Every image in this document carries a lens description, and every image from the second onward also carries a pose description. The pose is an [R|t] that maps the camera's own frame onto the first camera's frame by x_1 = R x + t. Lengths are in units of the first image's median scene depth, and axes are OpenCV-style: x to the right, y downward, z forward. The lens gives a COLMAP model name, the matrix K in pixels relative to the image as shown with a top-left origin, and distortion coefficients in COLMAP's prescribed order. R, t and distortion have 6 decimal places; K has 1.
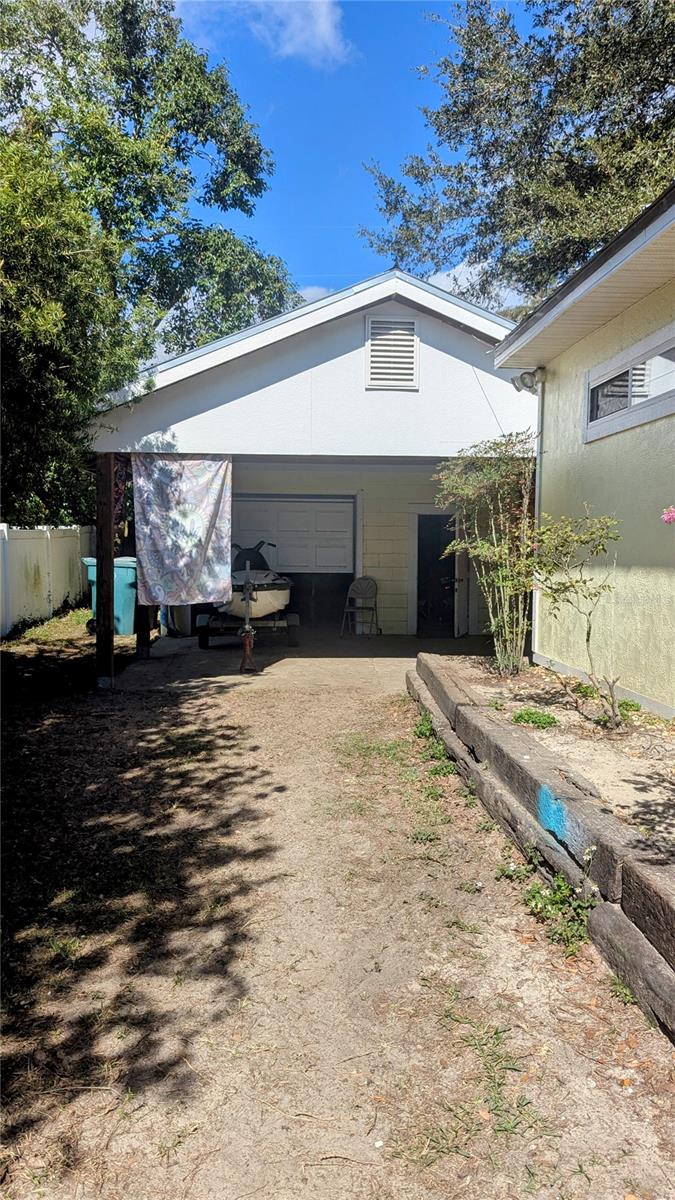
lens RADIAL K [[859.7, 0, 327.6], [0, 859.7, 596.5], [0, 0, 1]] dist [0.049384, -0.052334]
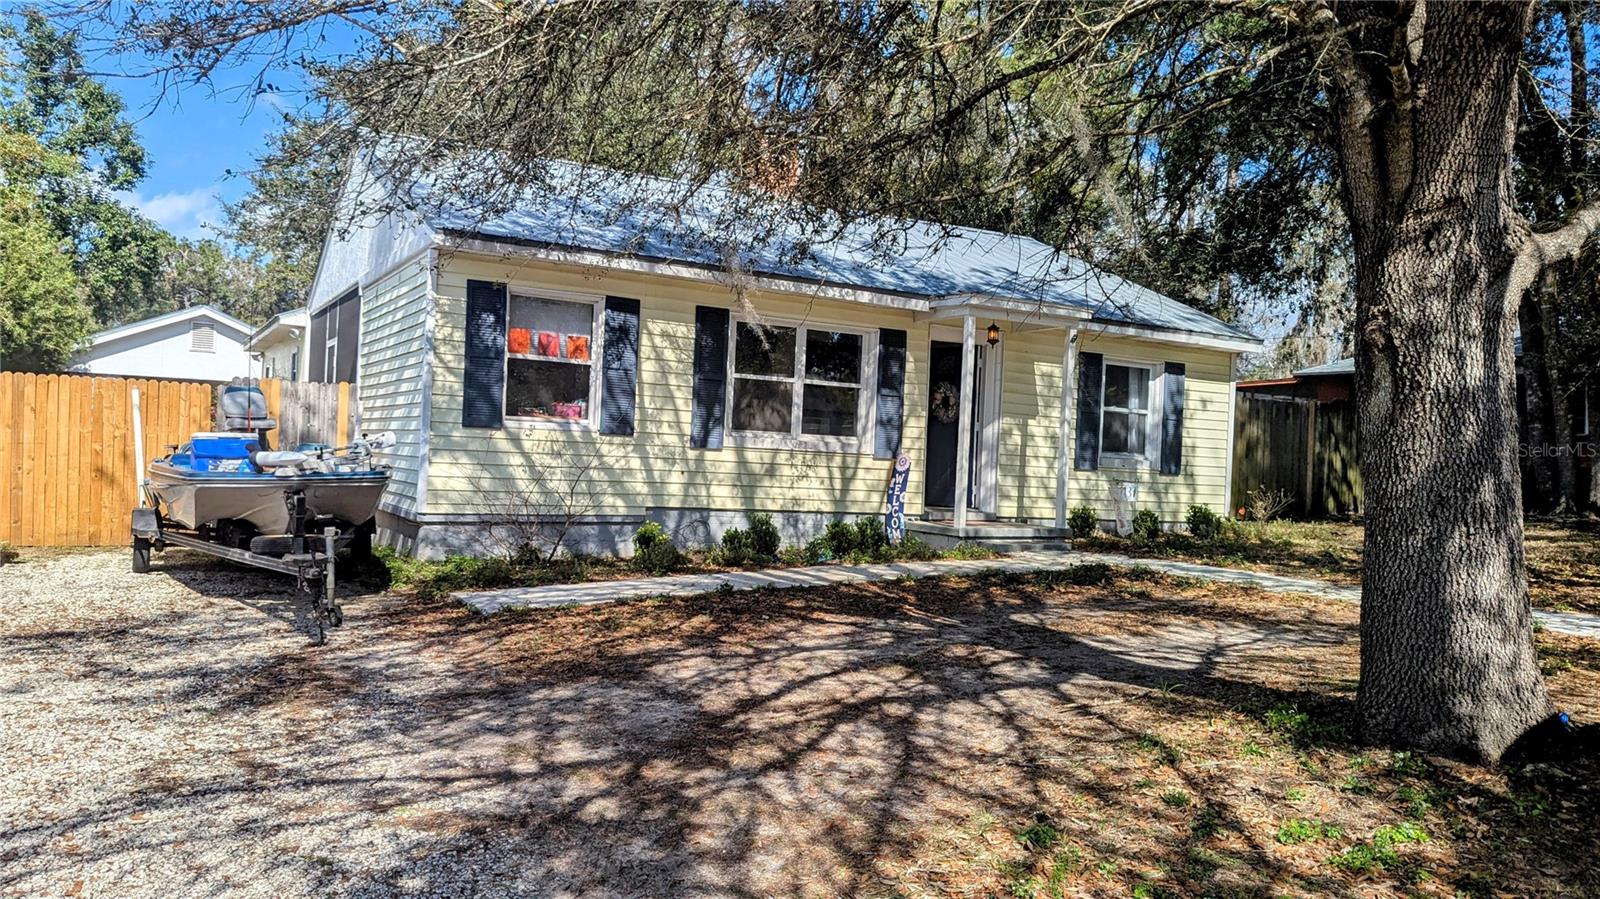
lens RADIAL K [[1146.3, 0, 800.0], [0, 1146.3, 449.5], [0, 0, 1]] dist [0.049384, -0.052334]
pose [[0.900869, 0.030692, 0.433004, 0.094224], [-0.008657, 0.998569, -0.052769, 0.088399], [-0.434004, 0.043790, 0.899846, -1.288155]]
